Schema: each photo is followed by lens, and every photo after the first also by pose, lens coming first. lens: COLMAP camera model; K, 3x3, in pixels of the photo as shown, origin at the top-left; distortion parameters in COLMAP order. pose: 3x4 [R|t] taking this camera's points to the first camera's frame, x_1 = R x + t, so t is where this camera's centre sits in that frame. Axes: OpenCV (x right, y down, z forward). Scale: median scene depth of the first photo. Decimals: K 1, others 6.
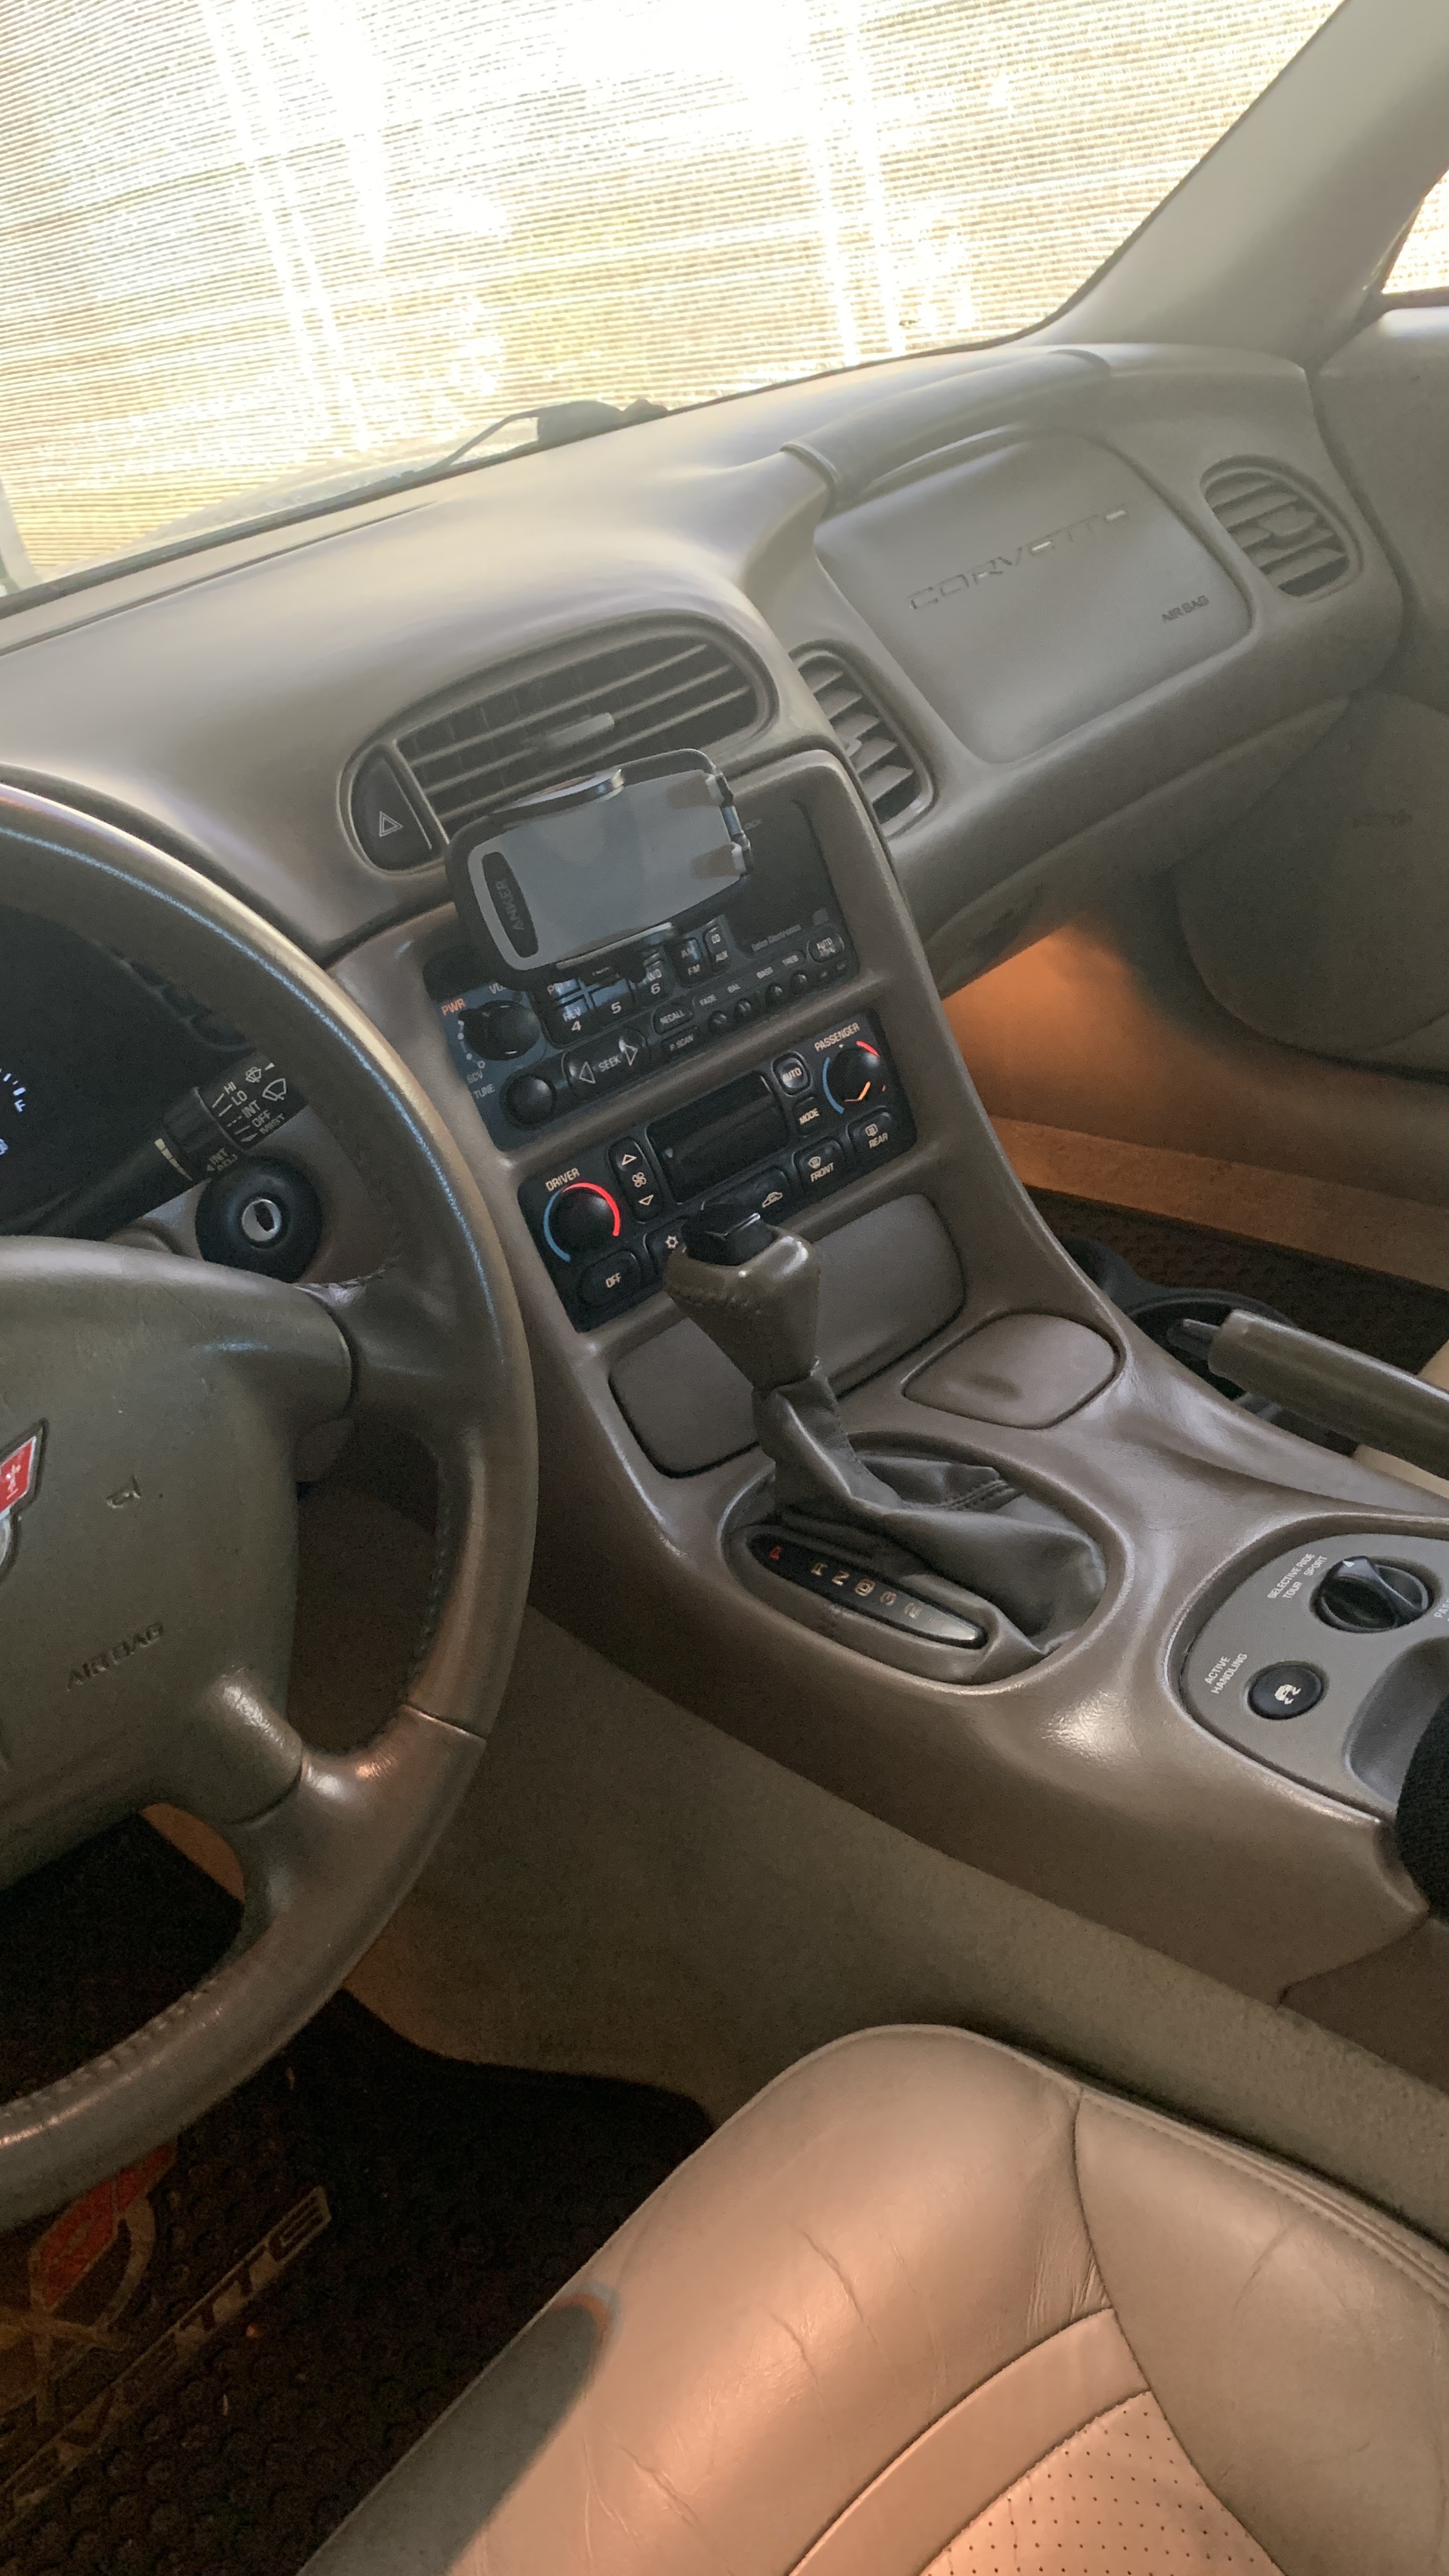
lens RADIAL K [[2014.9, 0, 724.5], [0, 2014.9, 1288.0], [0, 0, 1]] dist [0.078821, -0.111868]
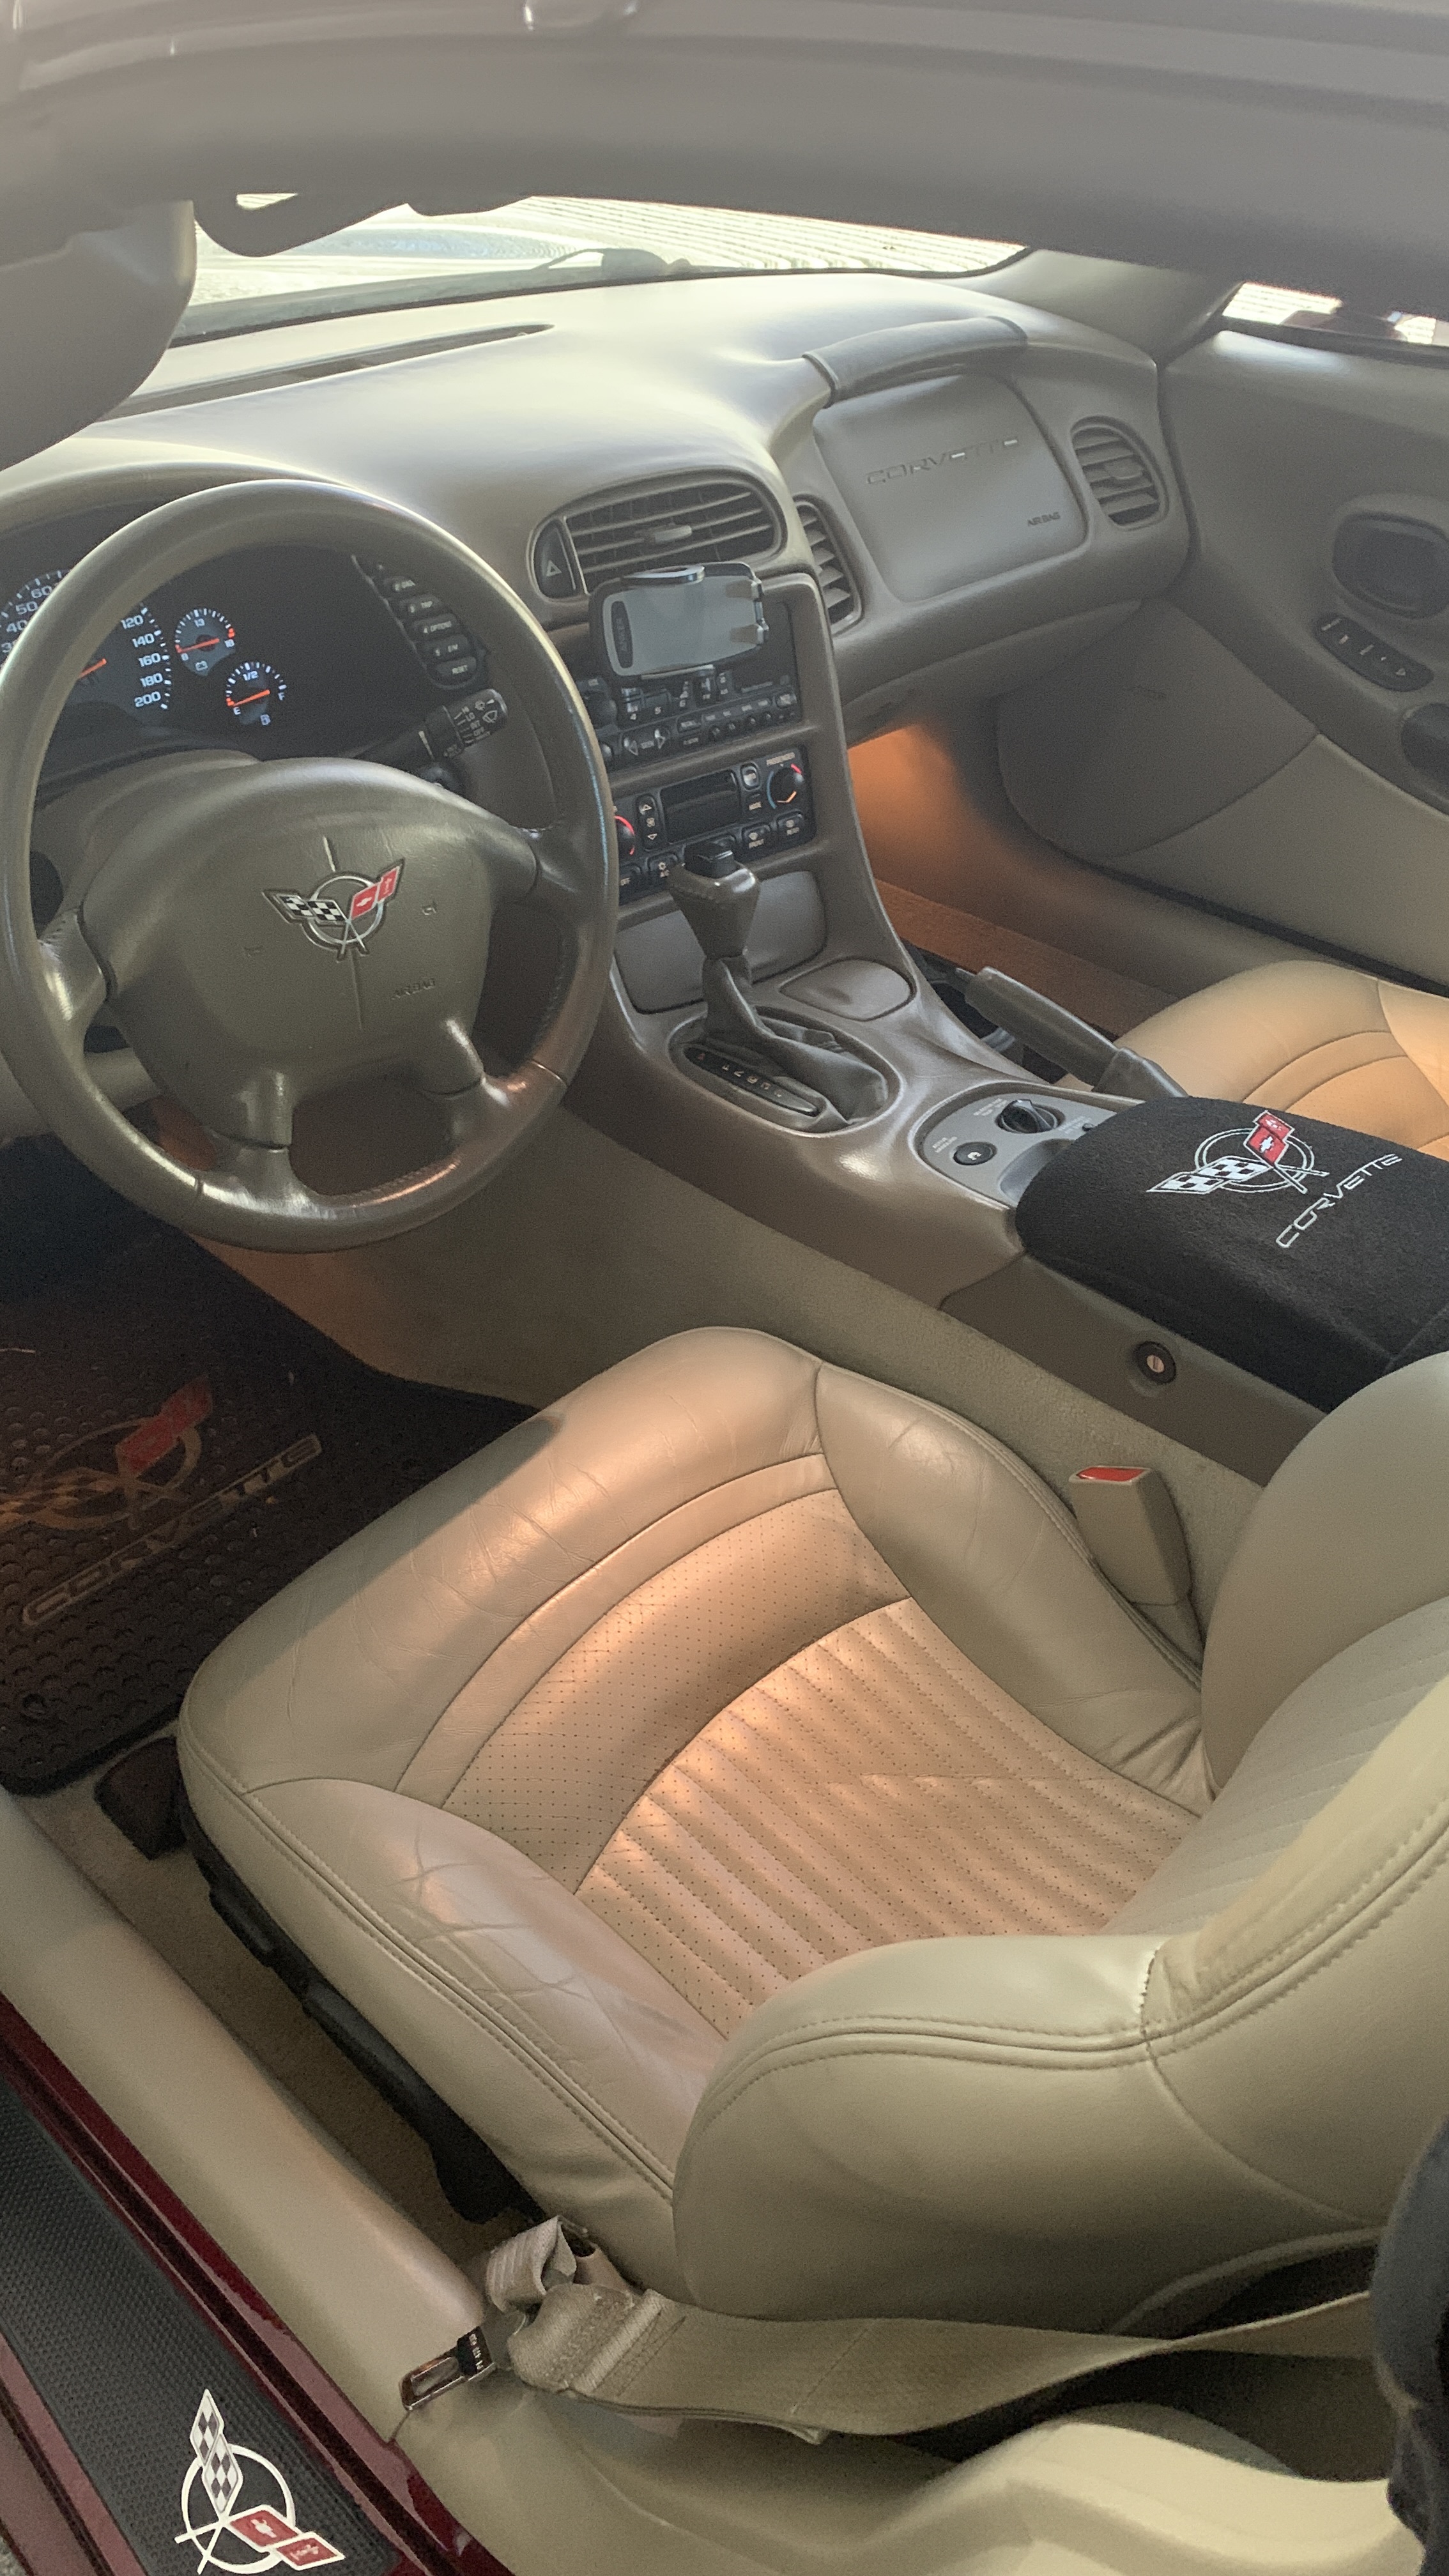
lens RADIAL K [[1916.6, 0, 709.9], [0, 1916.6, 1245.4], [0, 0, 1]] dist [0.143186, -0.362127]
pose [[0.977603, 0.167890, 0.126909, -0.138487], [-0.180336, 0.979116, 0.093871, 0.127897], [-0.108498, -0.114655, 0.987463, -0.584874]]
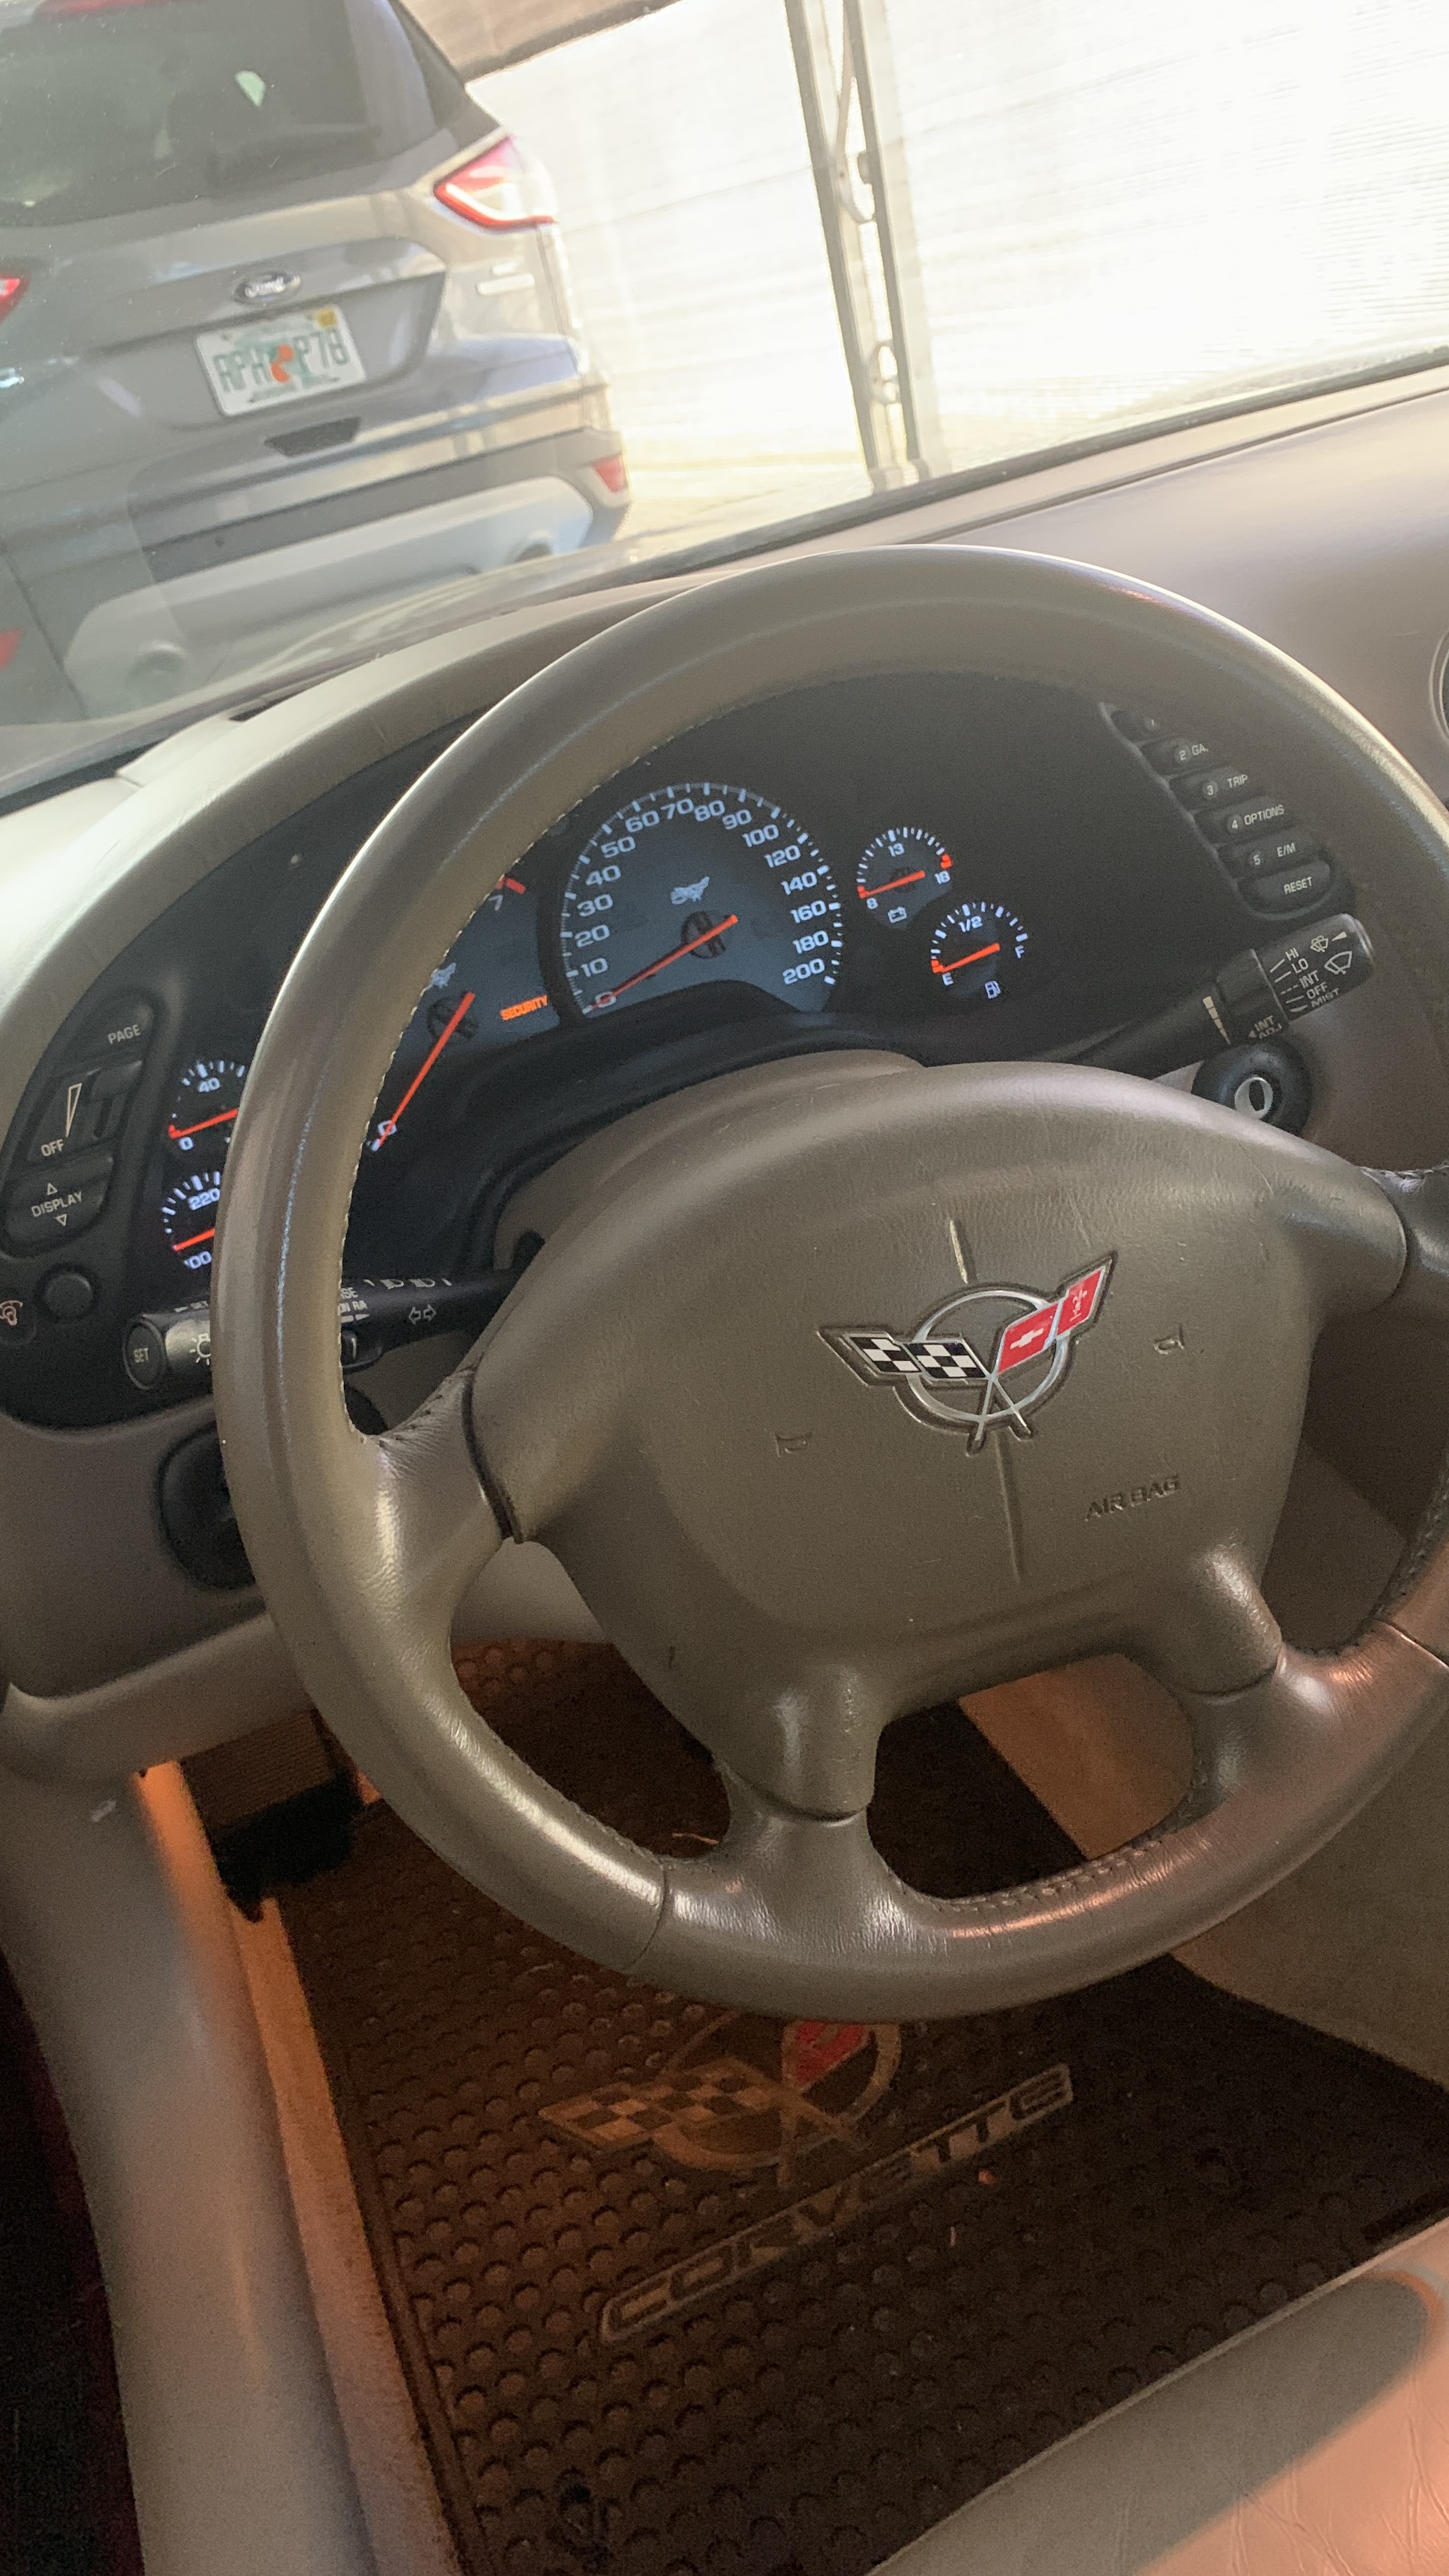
lens RADIAL K [[2035.8, 0, 679.5], [0, 2035.8, 1296.6], [0, 0, 1]] dist [0.009879, -0.000506]
pose [[0.913852, 0.195535, -0.355866, -0.107624], [-0.179576, 0.980671, 0.077699, 0.030092], [0.364180, -0.007100, 0.931301, -0.005209]]
